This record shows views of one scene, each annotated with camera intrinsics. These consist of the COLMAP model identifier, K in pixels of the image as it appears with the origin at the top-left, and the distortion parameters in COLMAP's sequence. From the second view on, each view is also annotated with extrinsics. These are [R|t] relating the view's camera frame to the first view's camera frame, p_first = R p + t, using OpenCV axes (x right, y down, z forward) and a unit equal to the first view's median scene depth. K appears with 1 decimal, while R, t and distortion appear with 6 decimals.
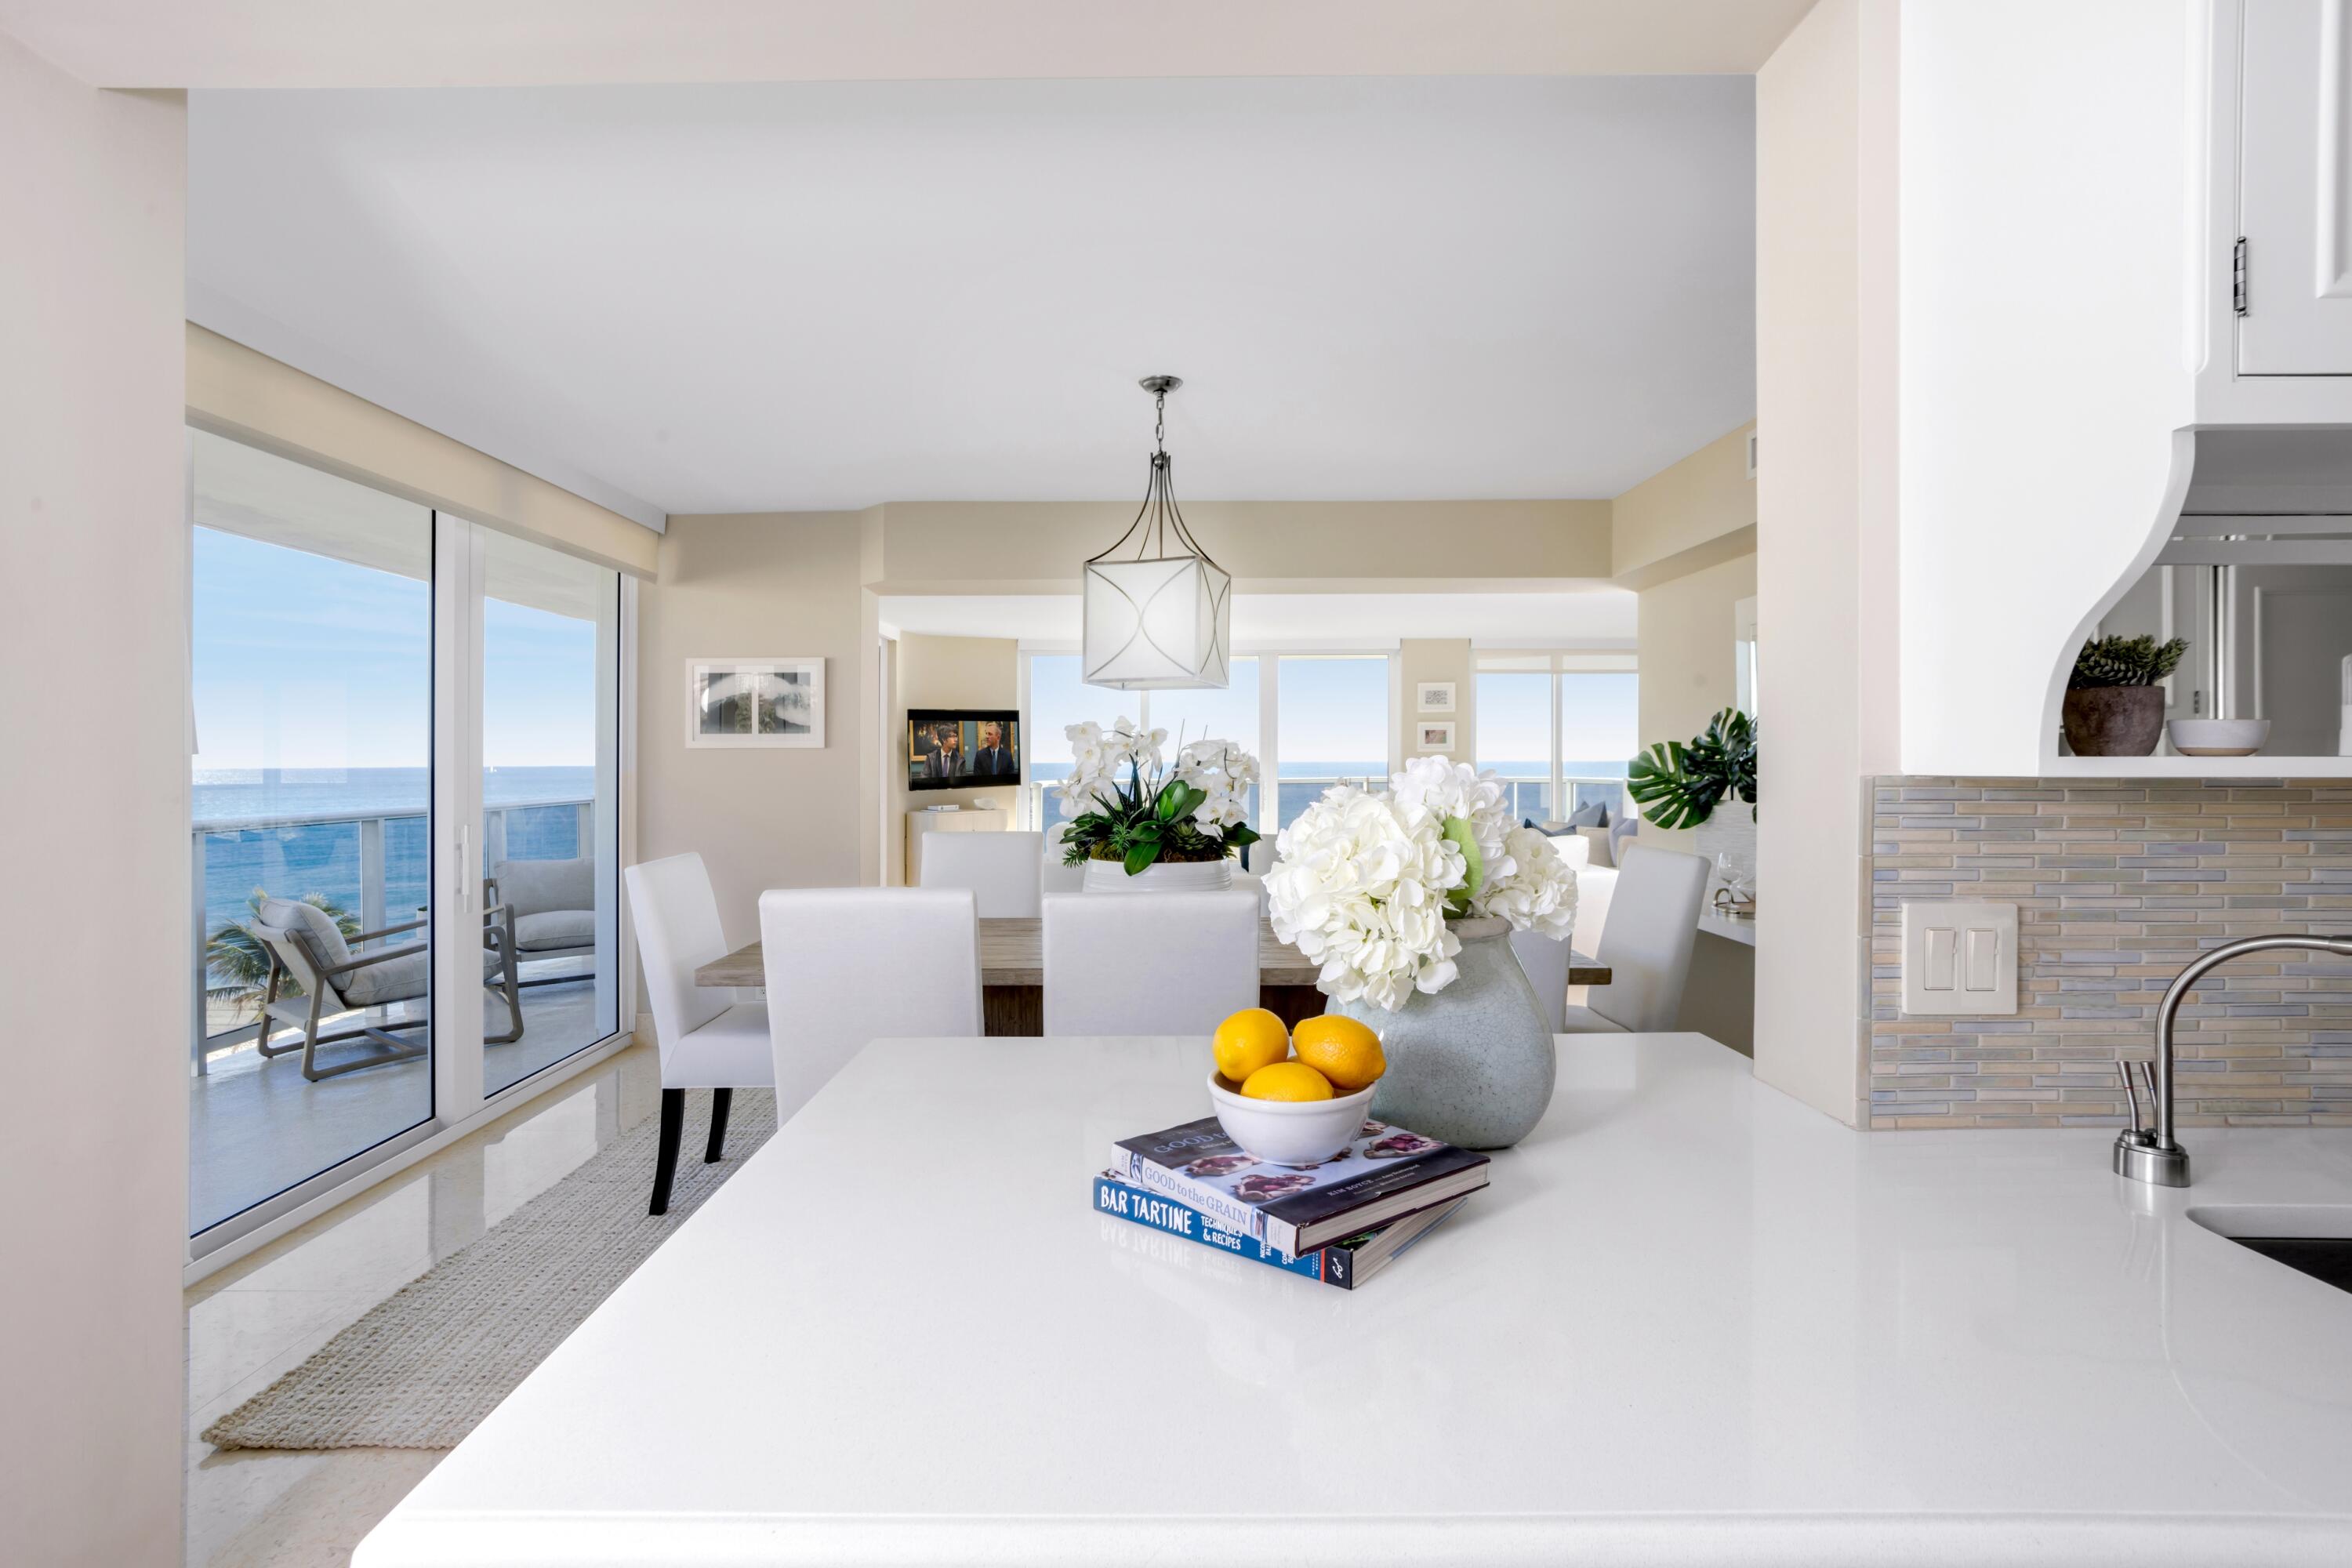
lens RADIAL K [[1157.7, 0, 1117.3], [0, 1157.7, 728.1], [0, 0, 1]] dist [-0.036980, 0.020373]
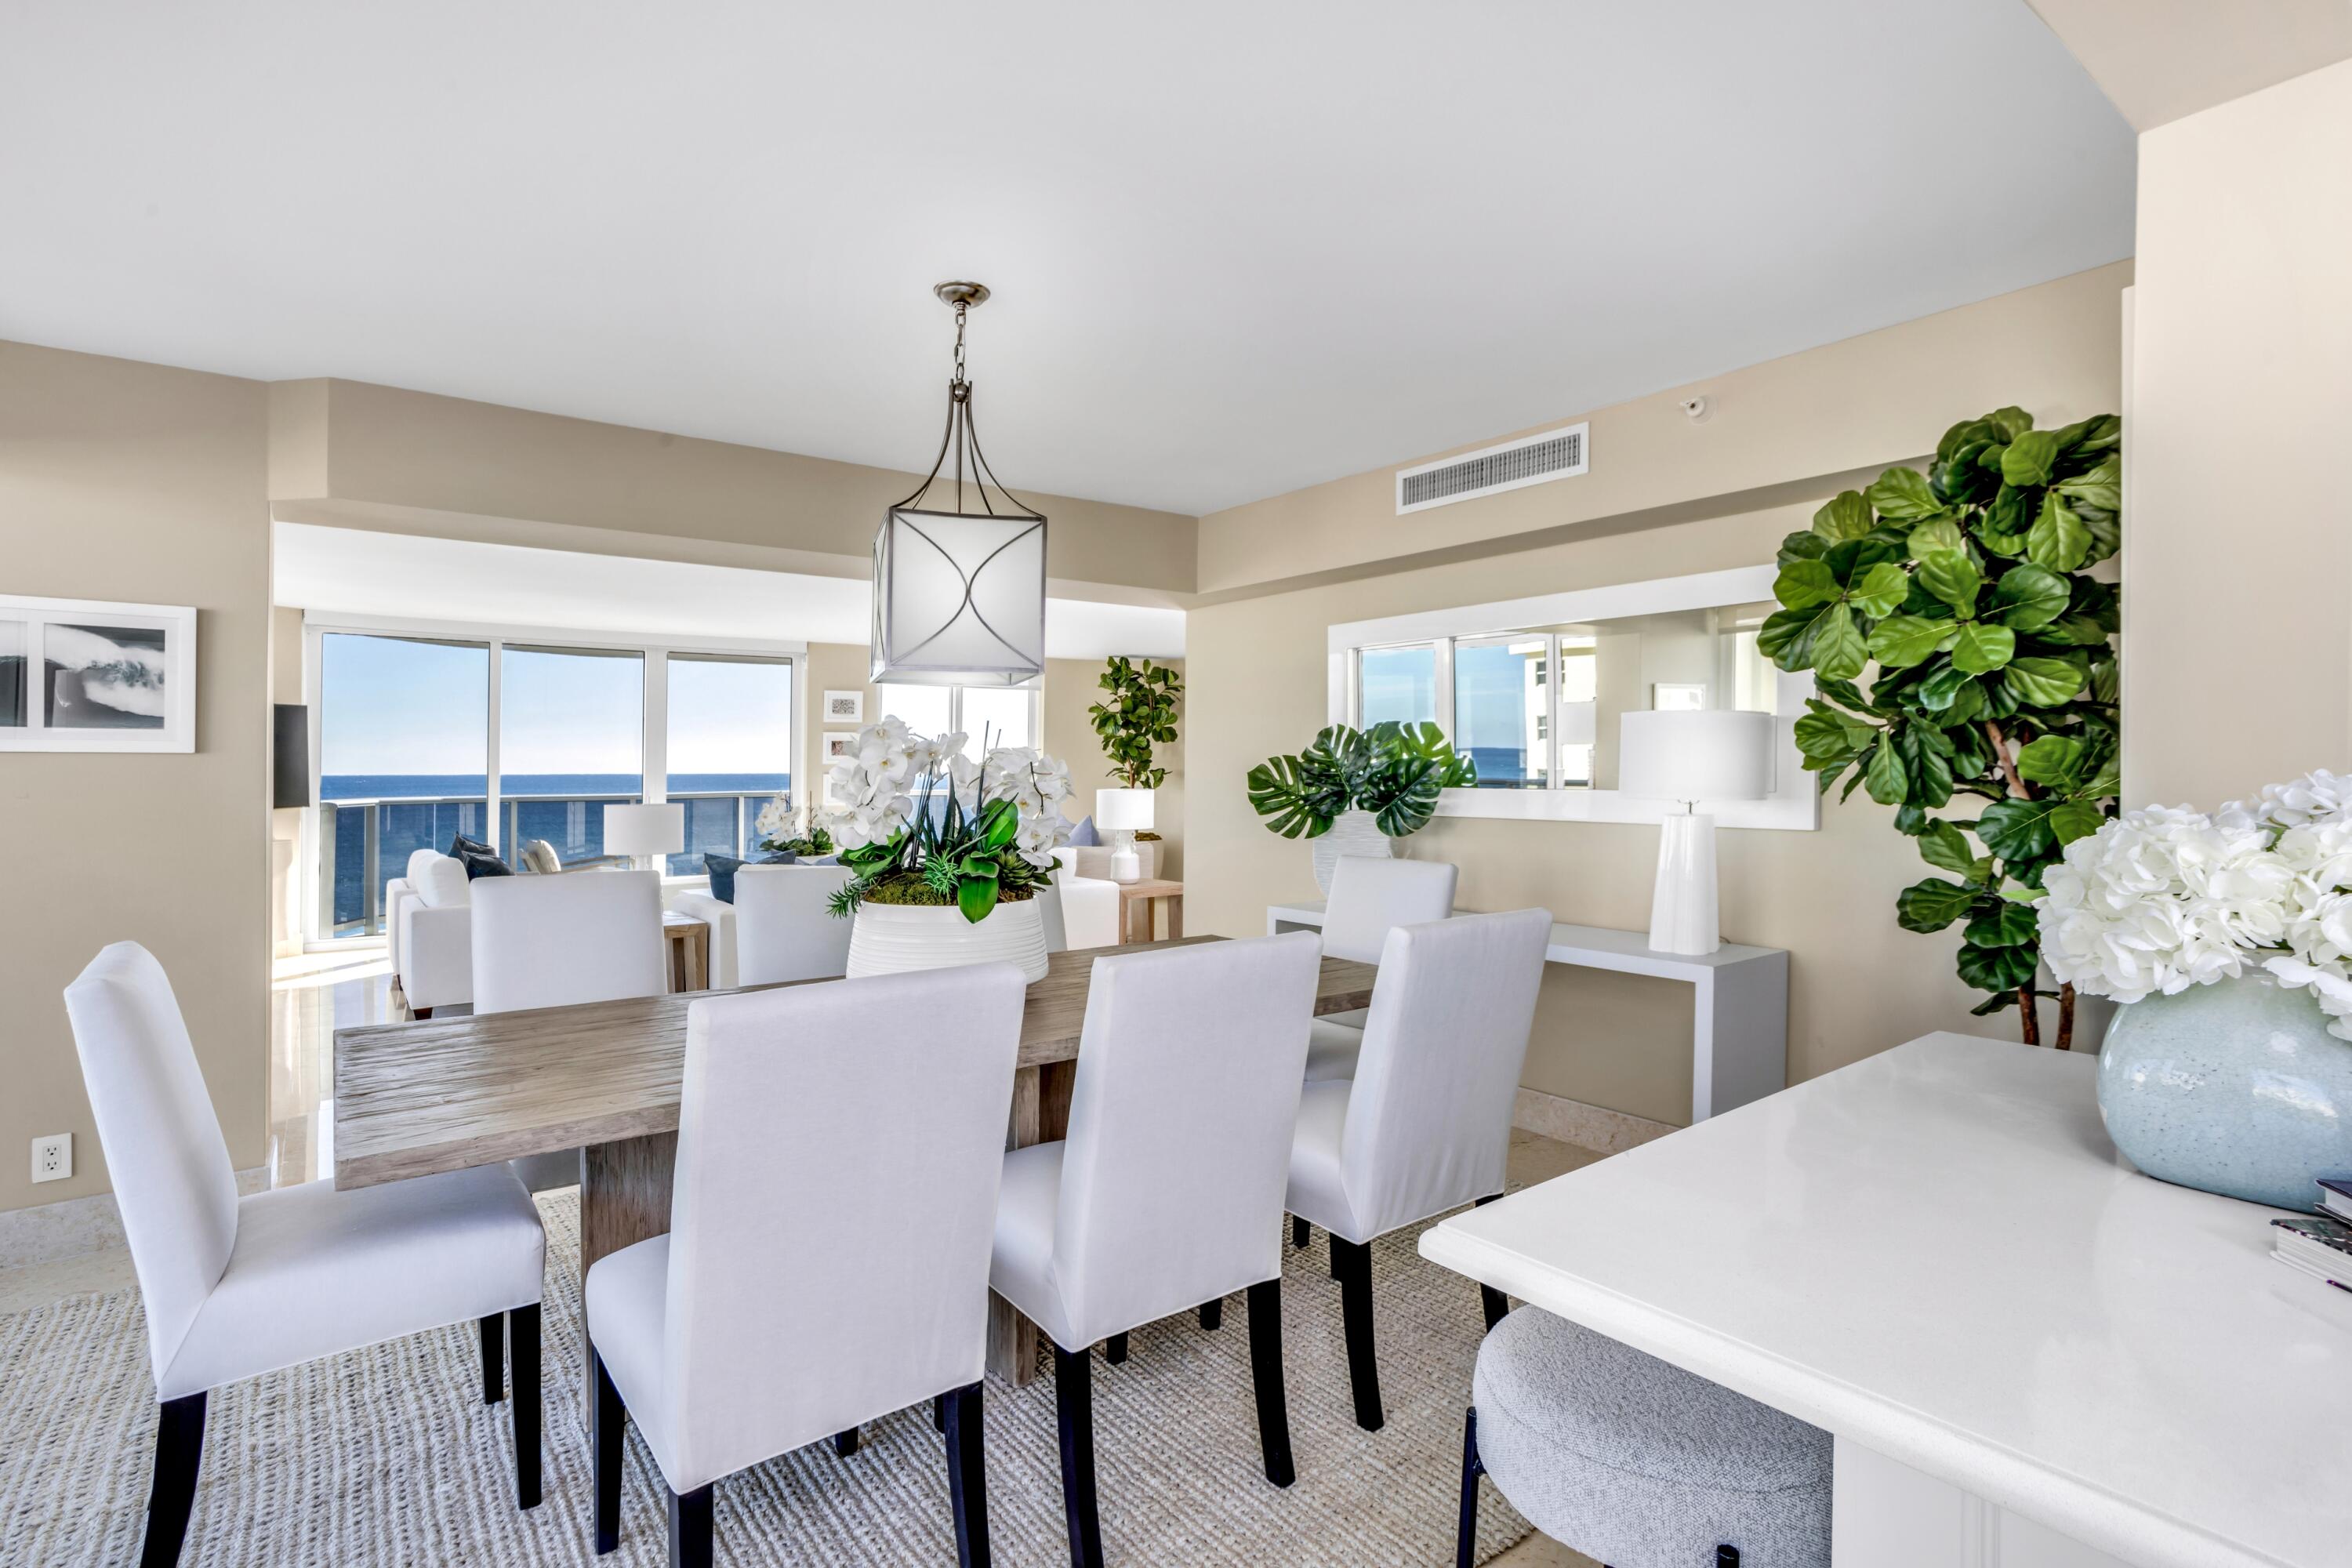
lens RADIAL K [[1157.7, 0, 1158.7], [0, 1157.7, 738.1], [0, 0, 1]] dist [-0.036980, 0.020373]
pose [[0.794451, 0.018015, 0.607061, -0.214033], [-0.016867, 0.999829, -0.007597, 0.005313], [-0.607094, -0.004204, 0.794619, 0.192786]]
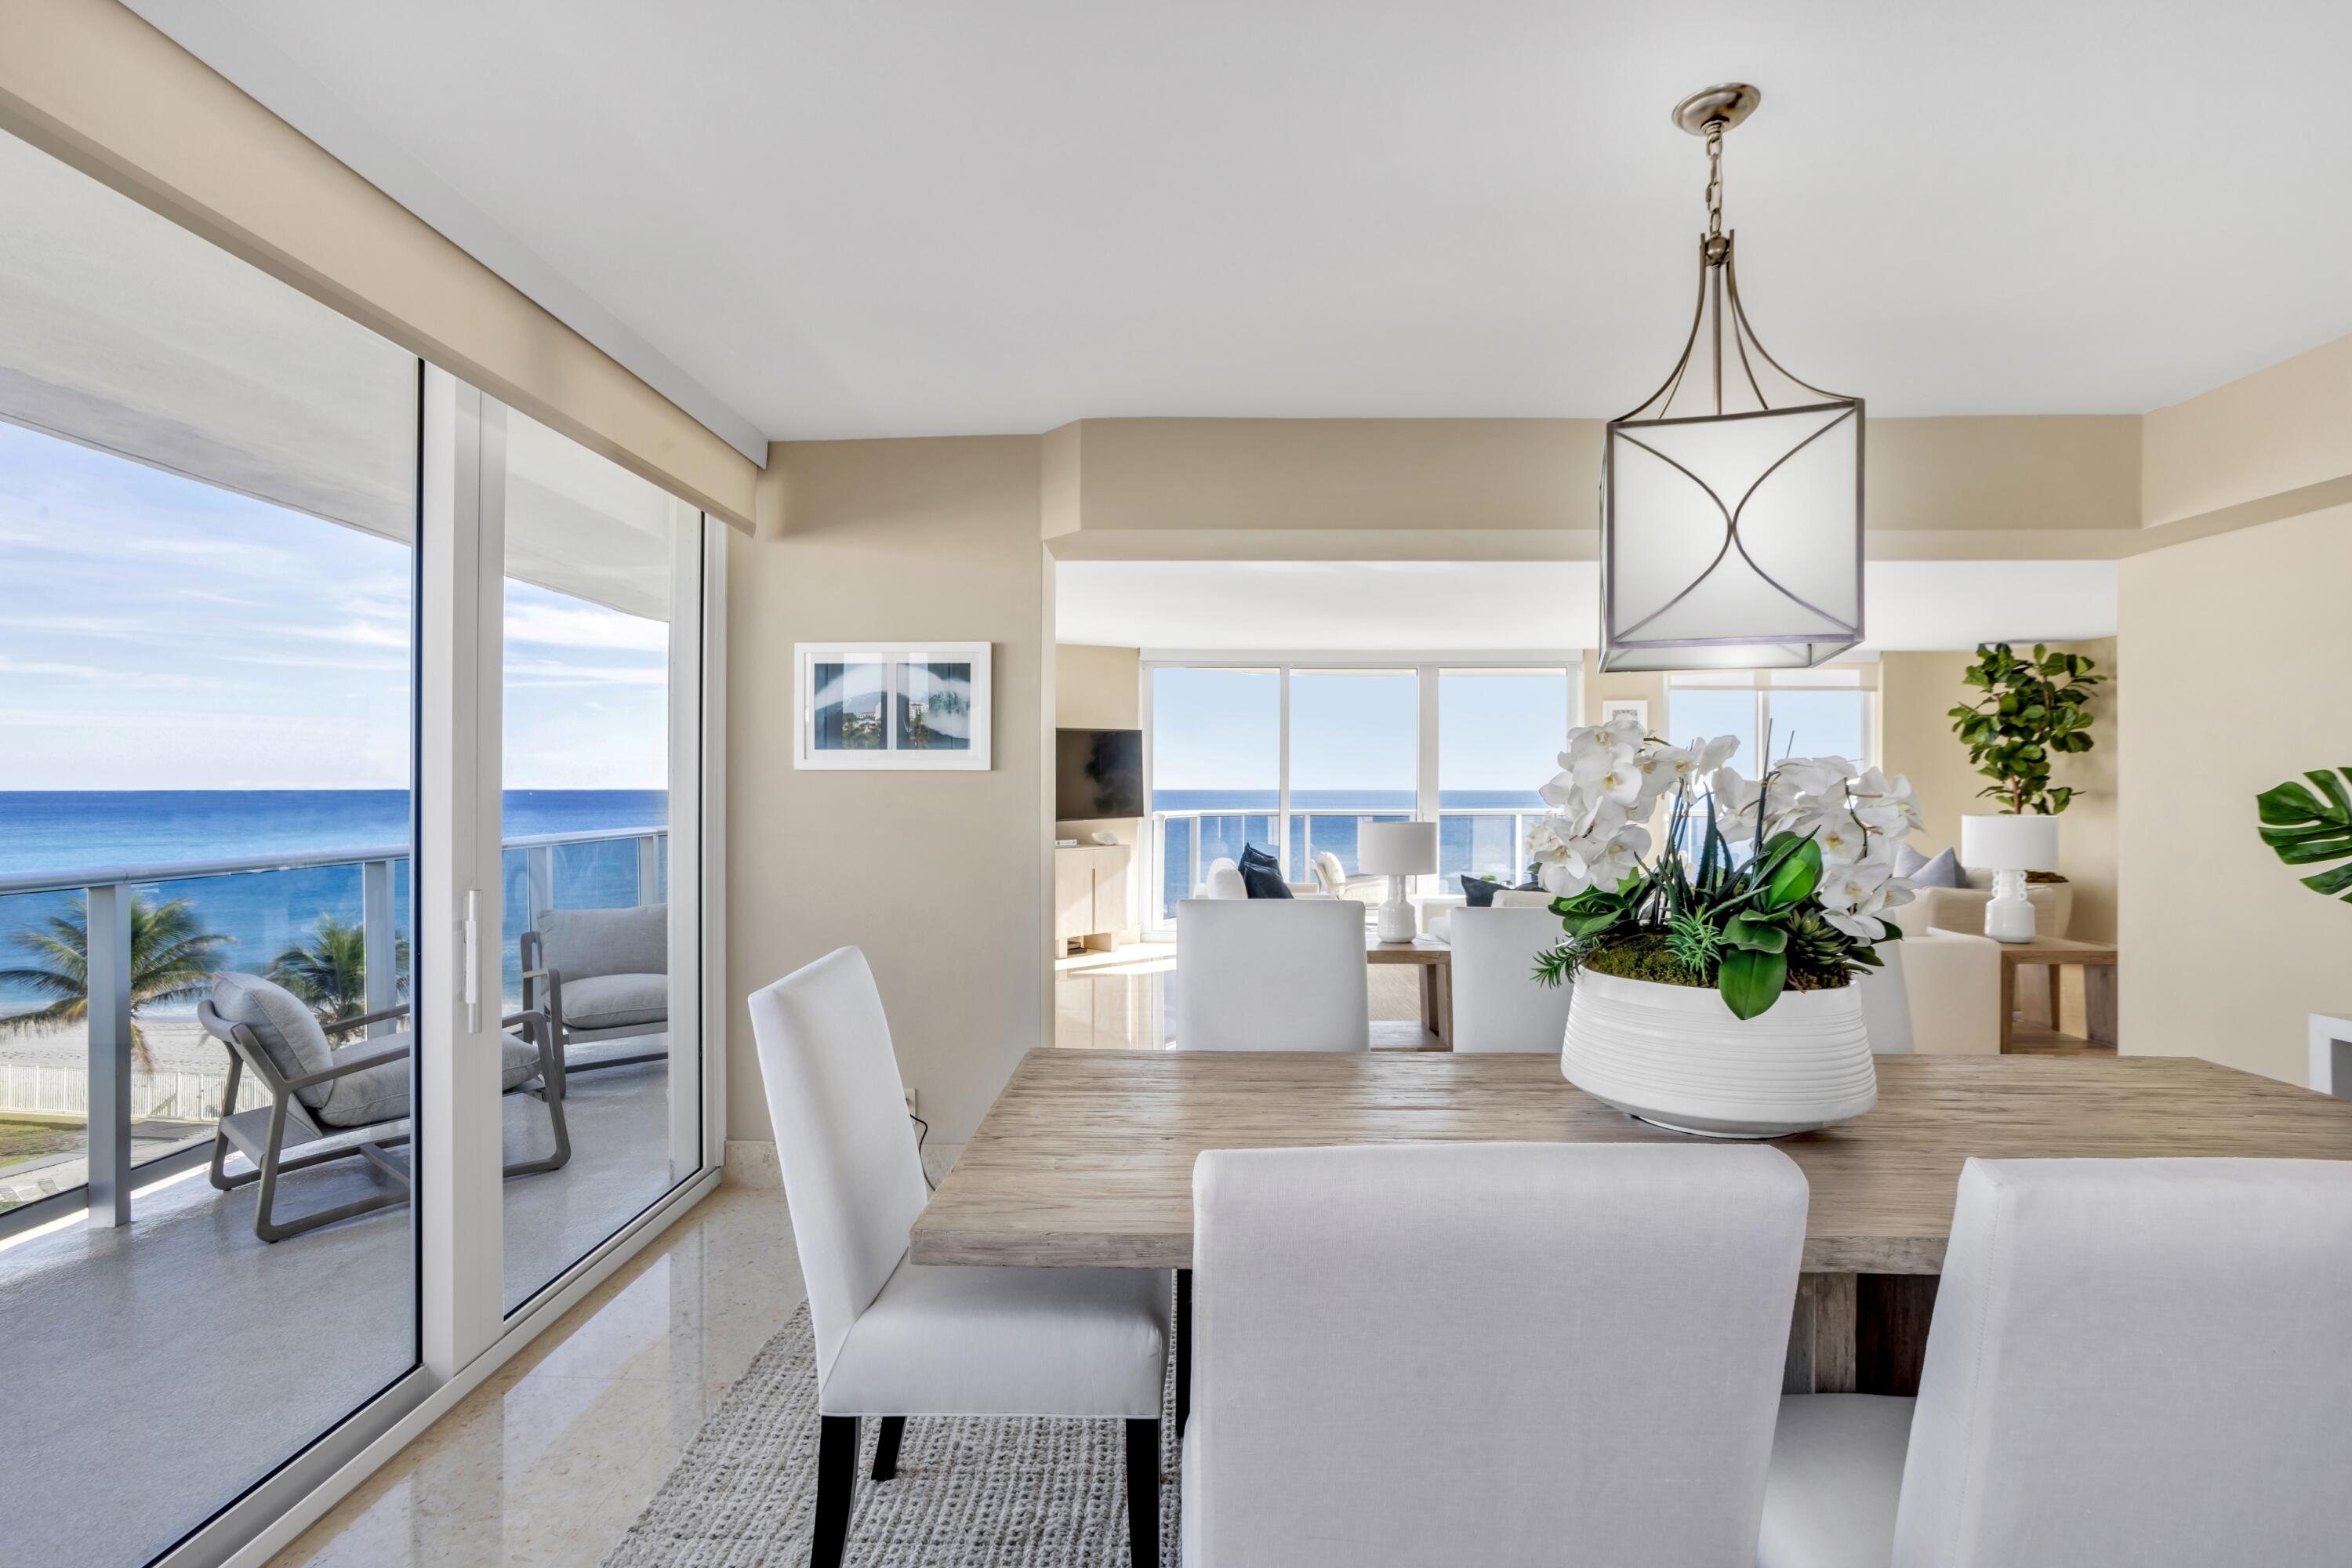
lens RADIAL K [[1157.7, 0, 1135.9], [0, 1157.7, 760.9], [0, 0, 1]] dist [-0.036980, 0.020373]
pose [[0.999634, 0.006334, -0.026295, -0.146307], [-0.006198, 0.999967, 0.005224, 0.007446], [0.026327, -0.005059, 0.999641, 0.293569]]
